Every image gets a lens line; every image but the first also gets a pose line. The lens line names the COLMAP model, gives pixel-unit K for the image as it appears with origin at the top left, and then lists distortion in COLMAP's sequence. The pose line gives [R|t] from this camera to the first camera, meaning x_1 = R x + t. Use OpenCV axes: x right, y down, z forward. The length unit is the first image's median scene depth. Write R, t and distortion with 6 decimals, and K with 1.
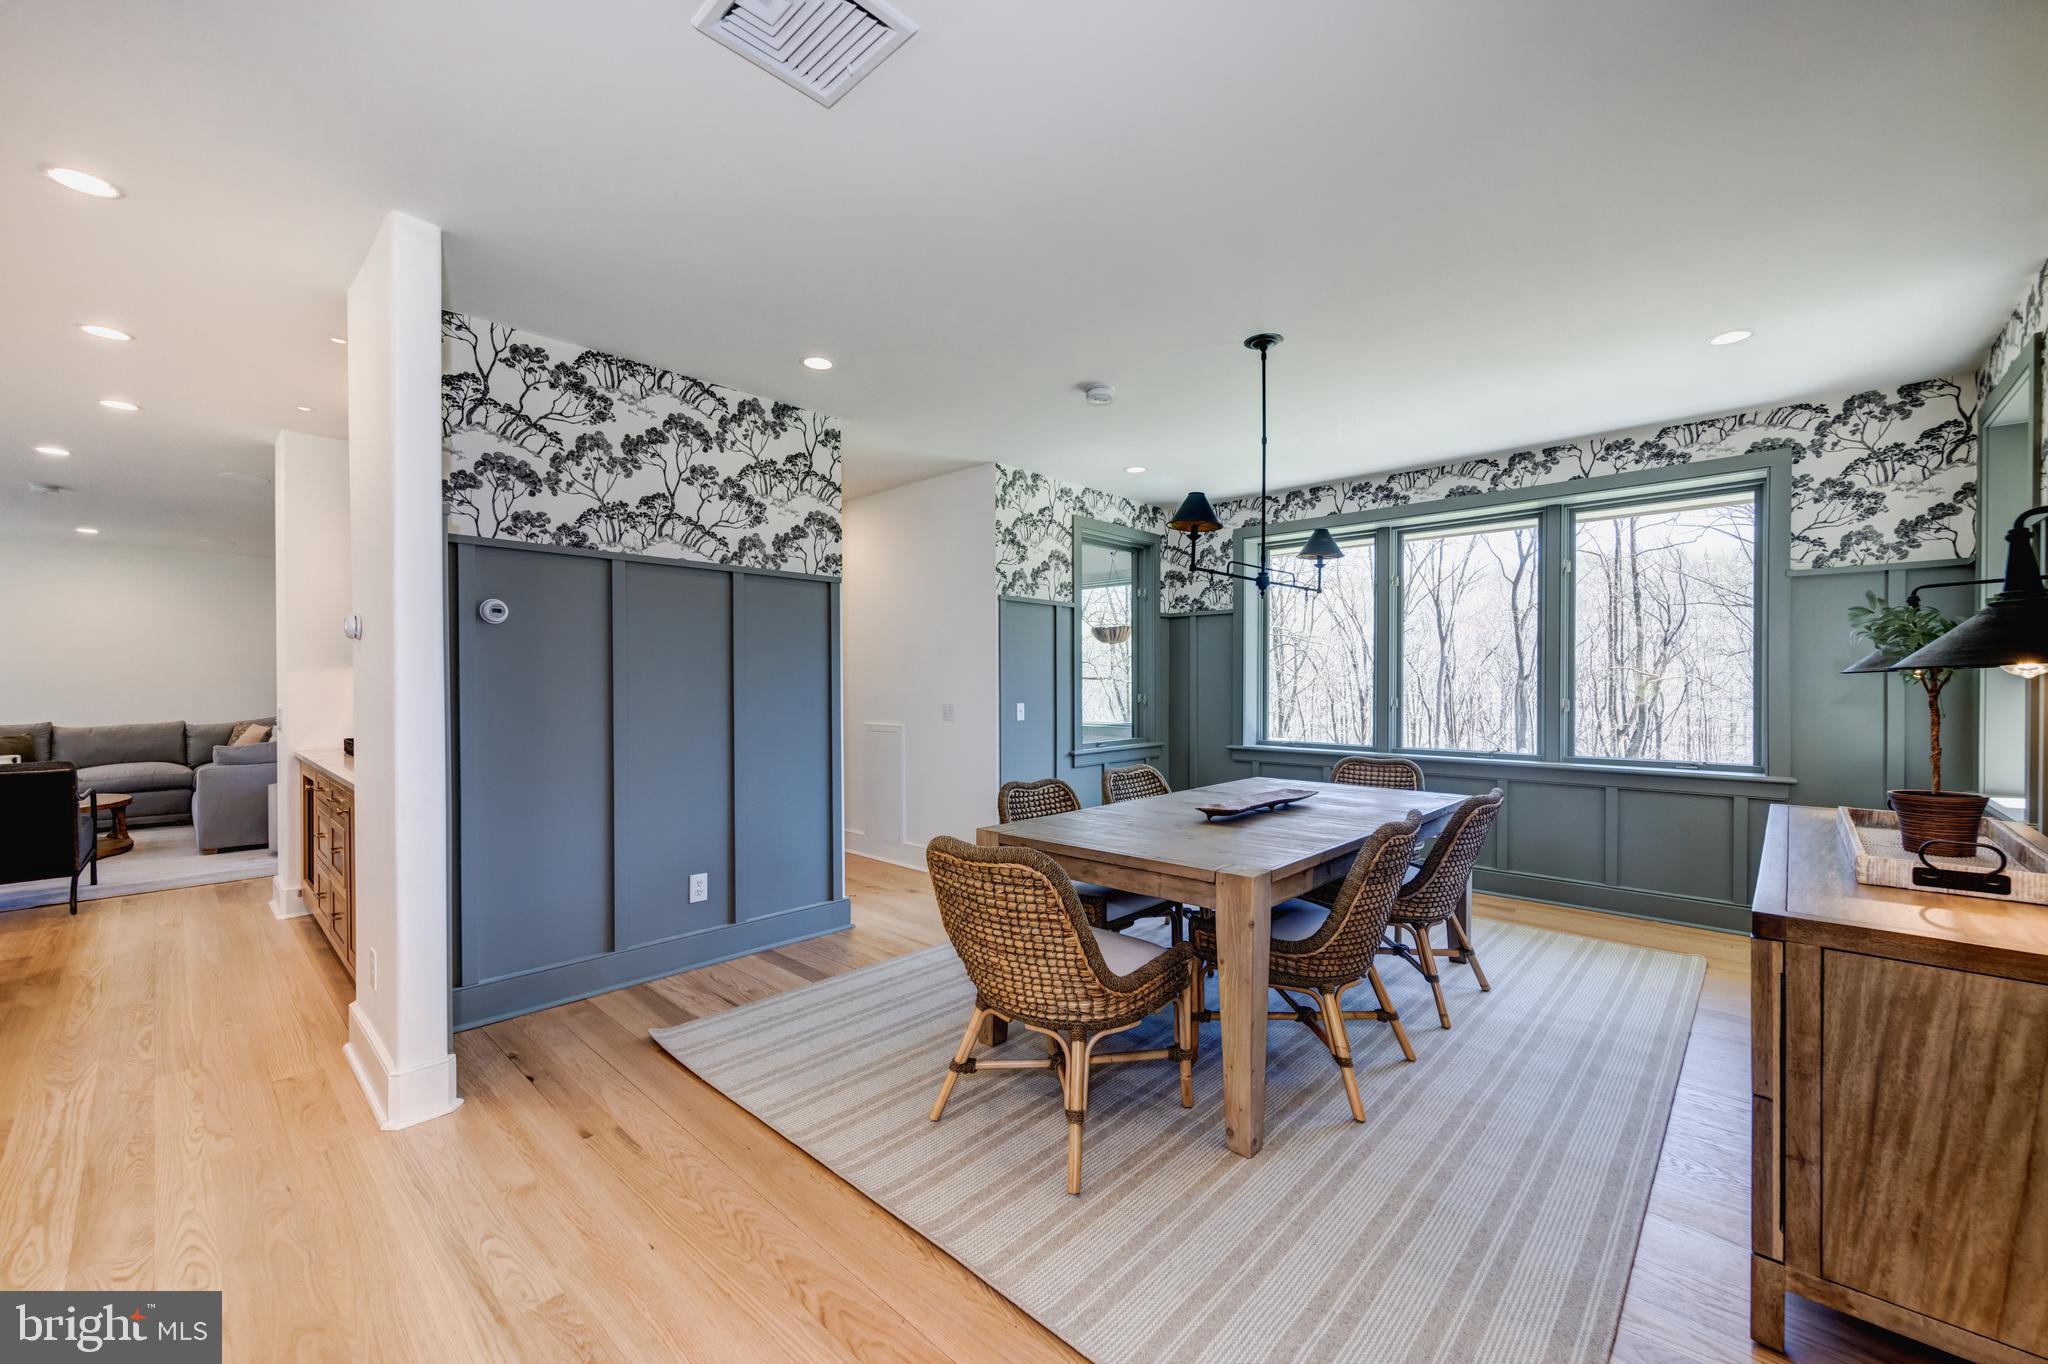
lens RADIAL K [[818.9, 0, 1028.6], [0, 818.9, 689.2], [0, 0, 1]] dist [0.005324, 0.000418]
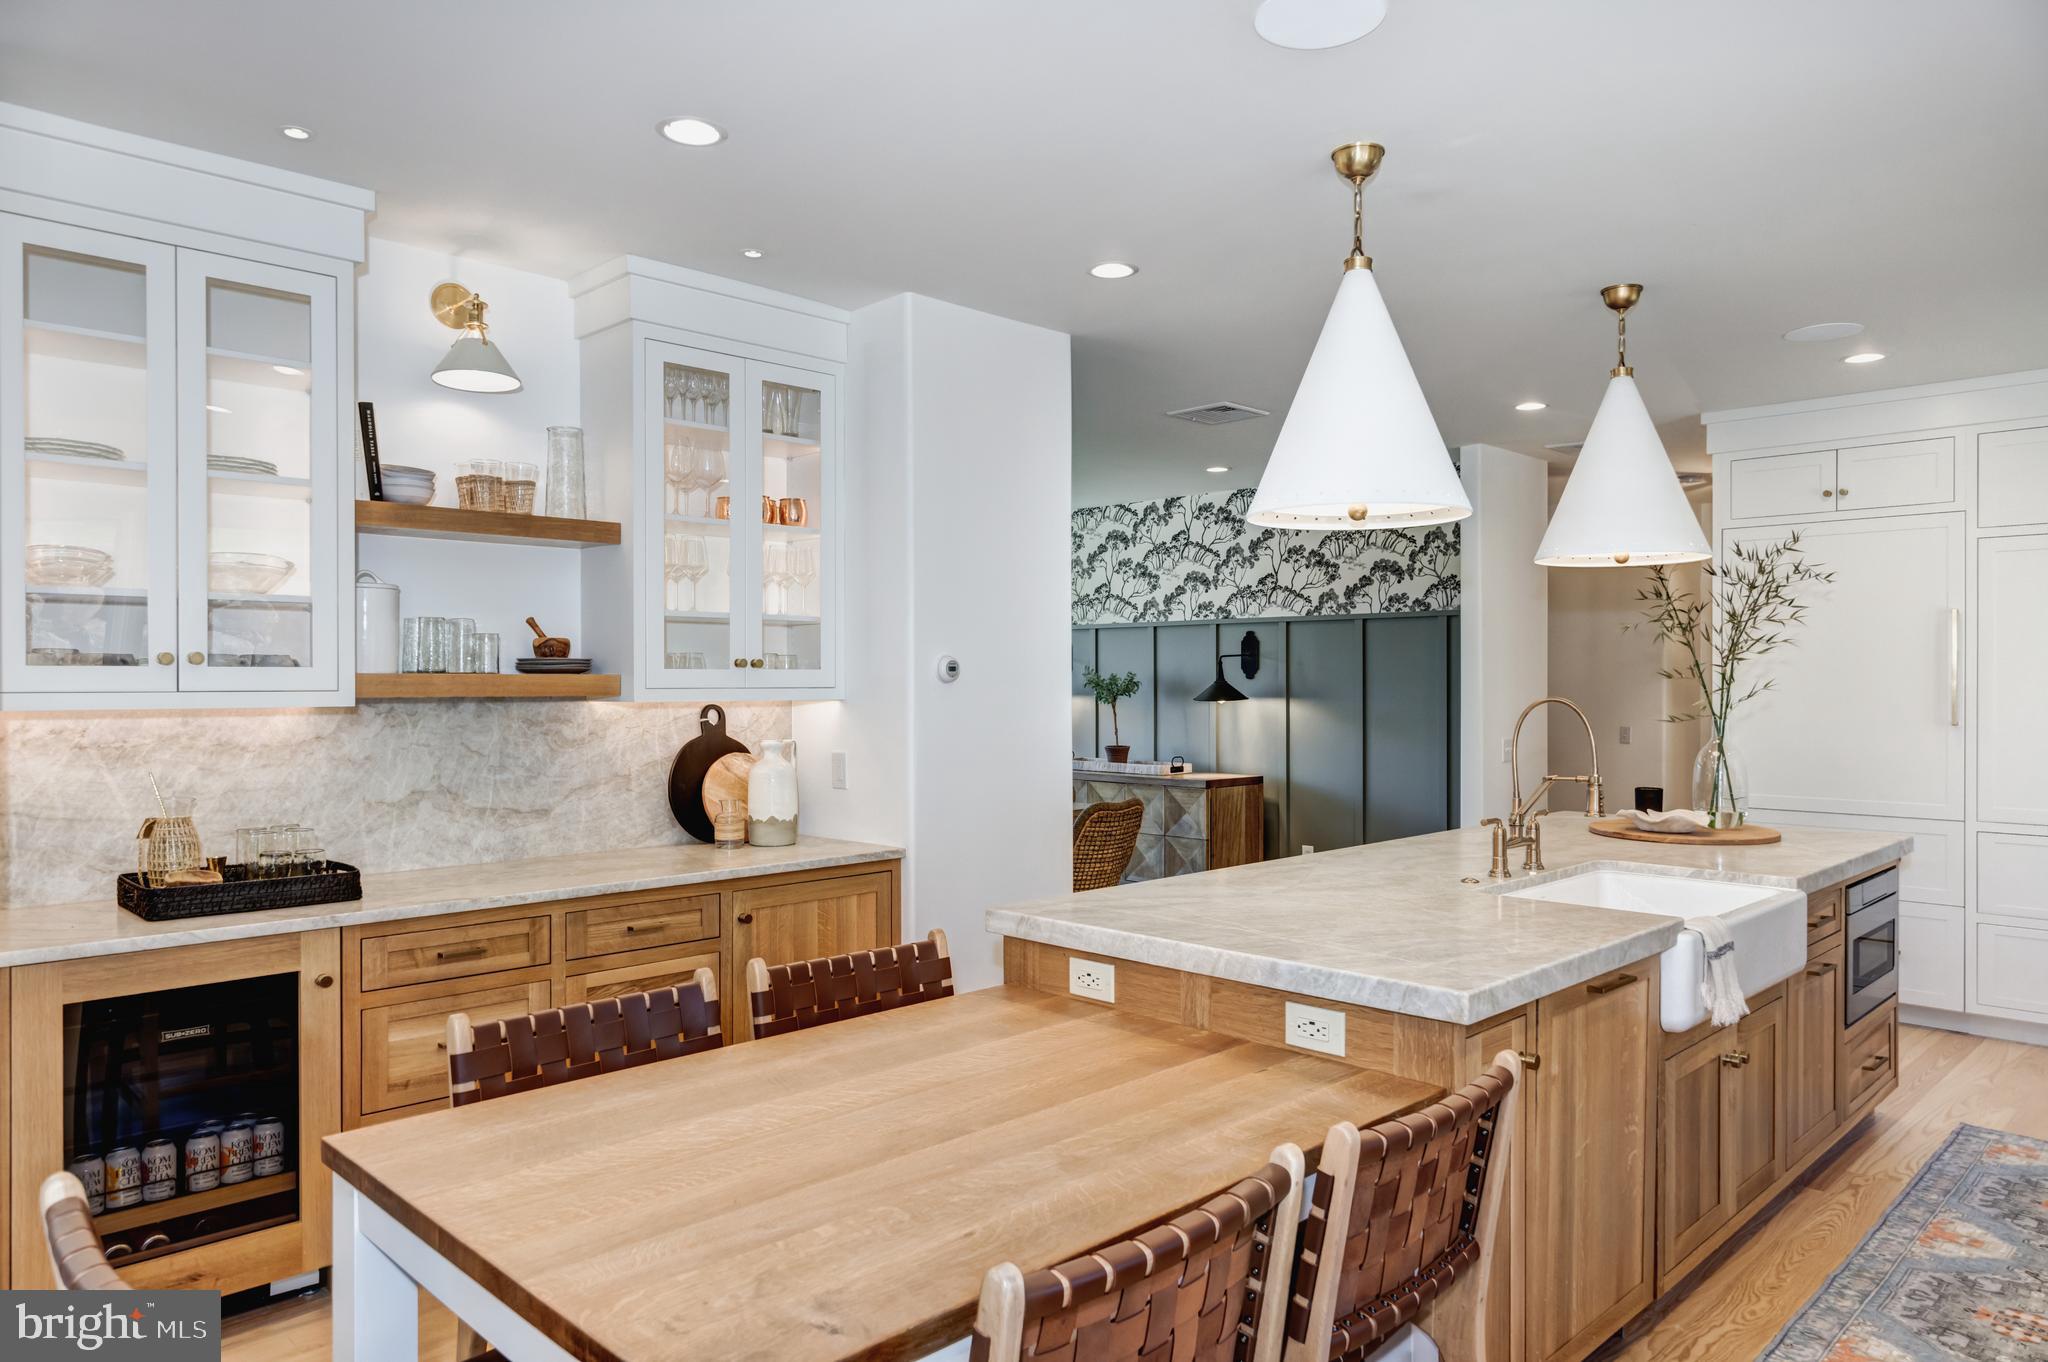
lens RADIAL K [[1332.7, 0, 1027.6], [0, 1332.7, 687.0], [0, 0, 1]] dist [-0.003690, 0.004072]
pose [[0.032987, -0.004506, 0.999446, -1.599586], [0.010461, 0.999937, 0.004163, -0.042222], [-0.999401, 0.010317, 0.033032, 0.581371]]
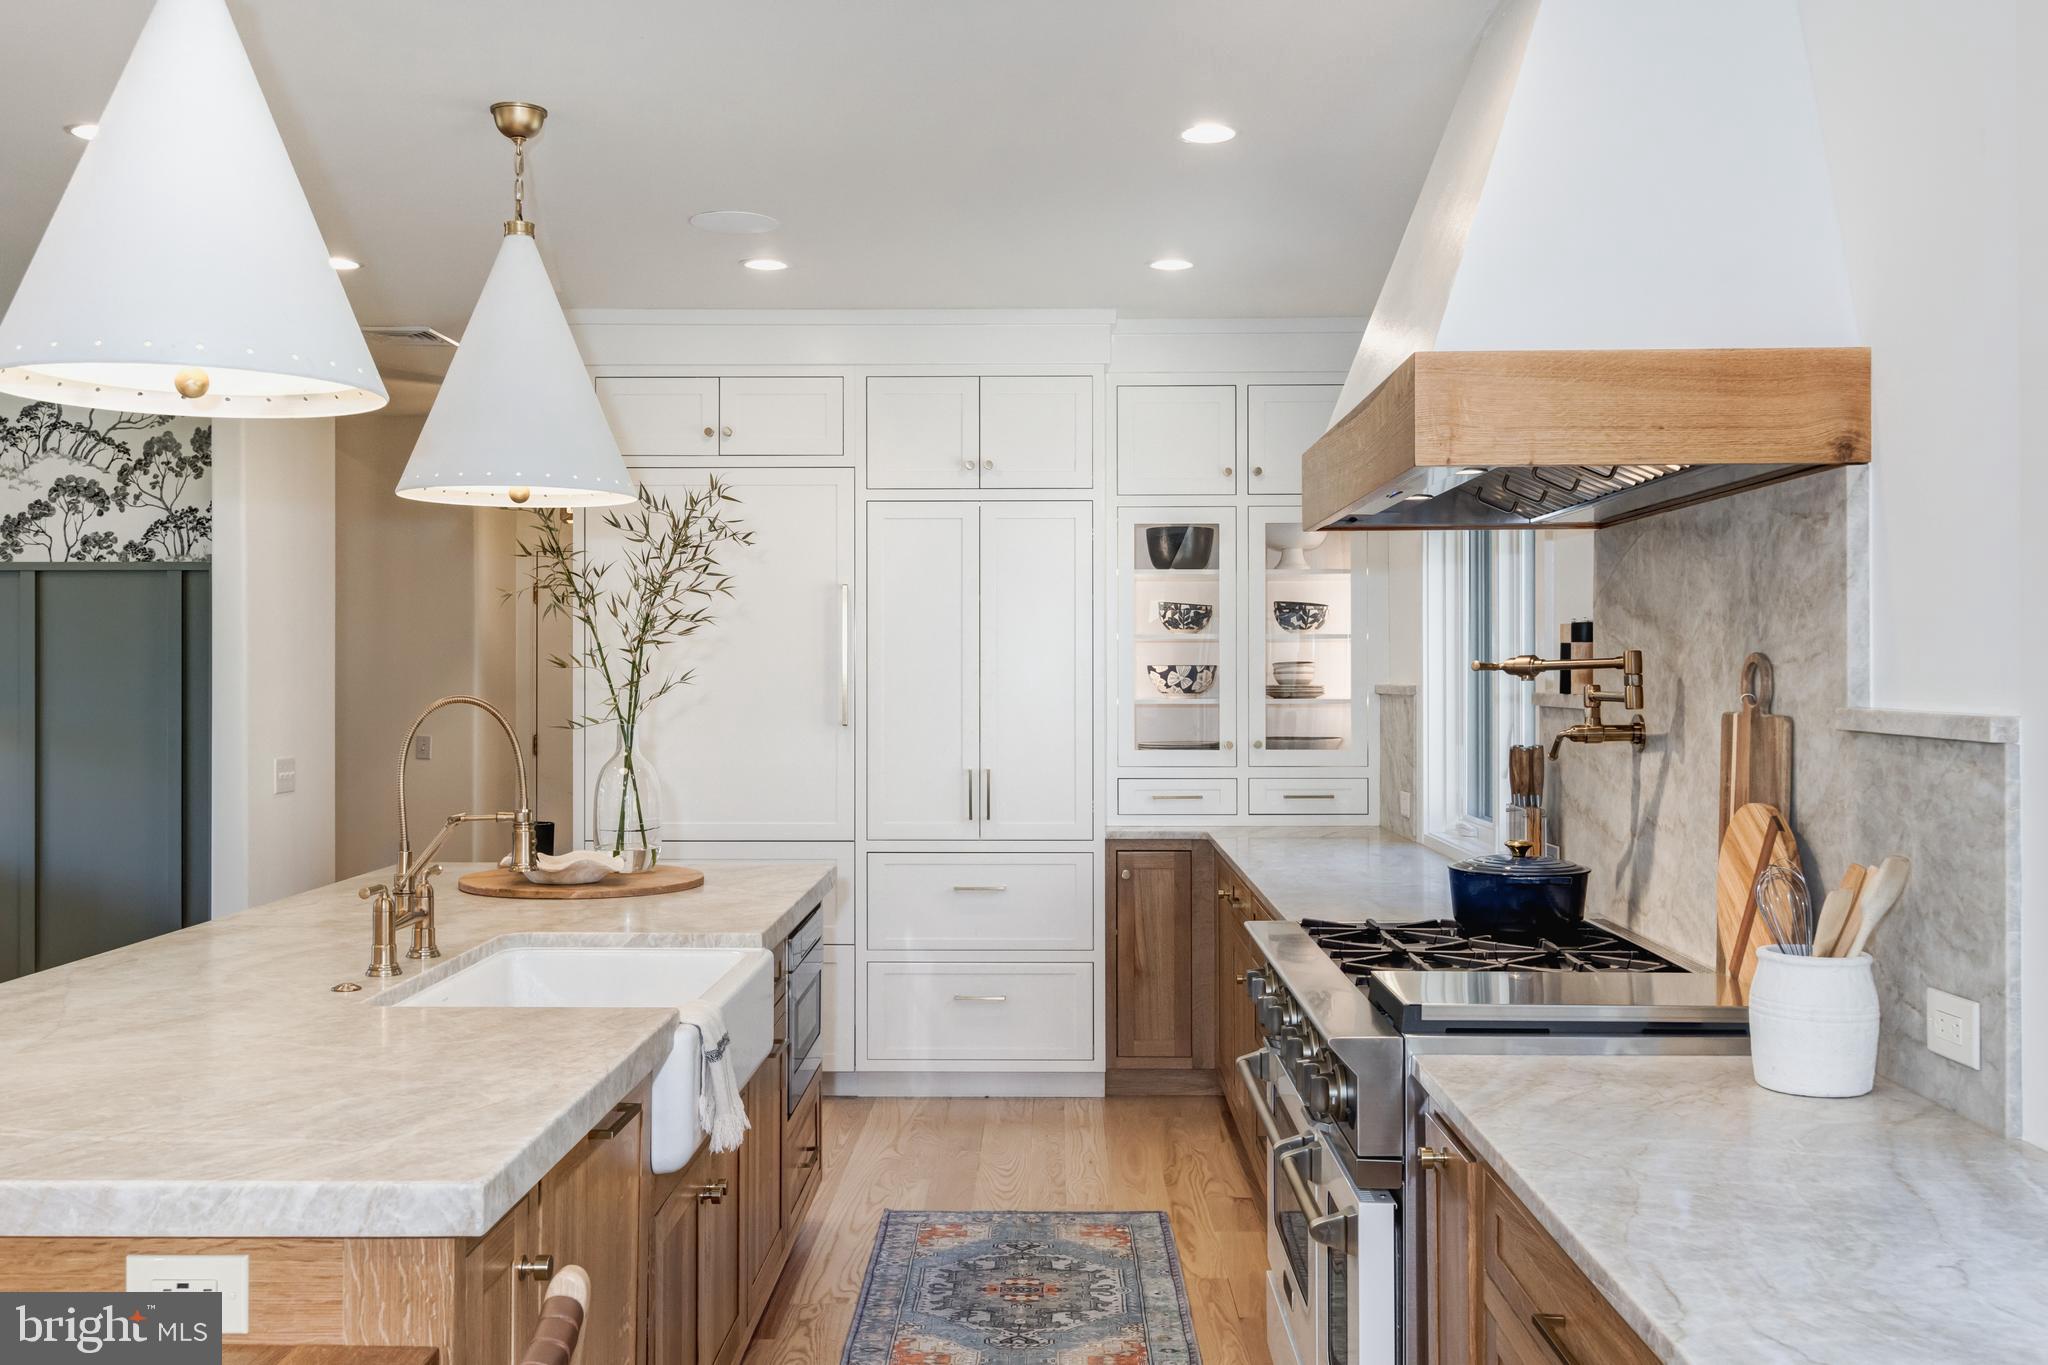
lens RADIAL K [[1878.7, 0, 1028.8], [0, 1878.7, 660.6], [0, 0, 1]] dist [0.000390, 0.000000]
pose [[-0.675041, 0.004223, 0.737768, -1.488171], [0.007288, 0.999973, 0.000945, -0.042562], [-0.737744, 0.006015, -0.675053, 0.634829]]
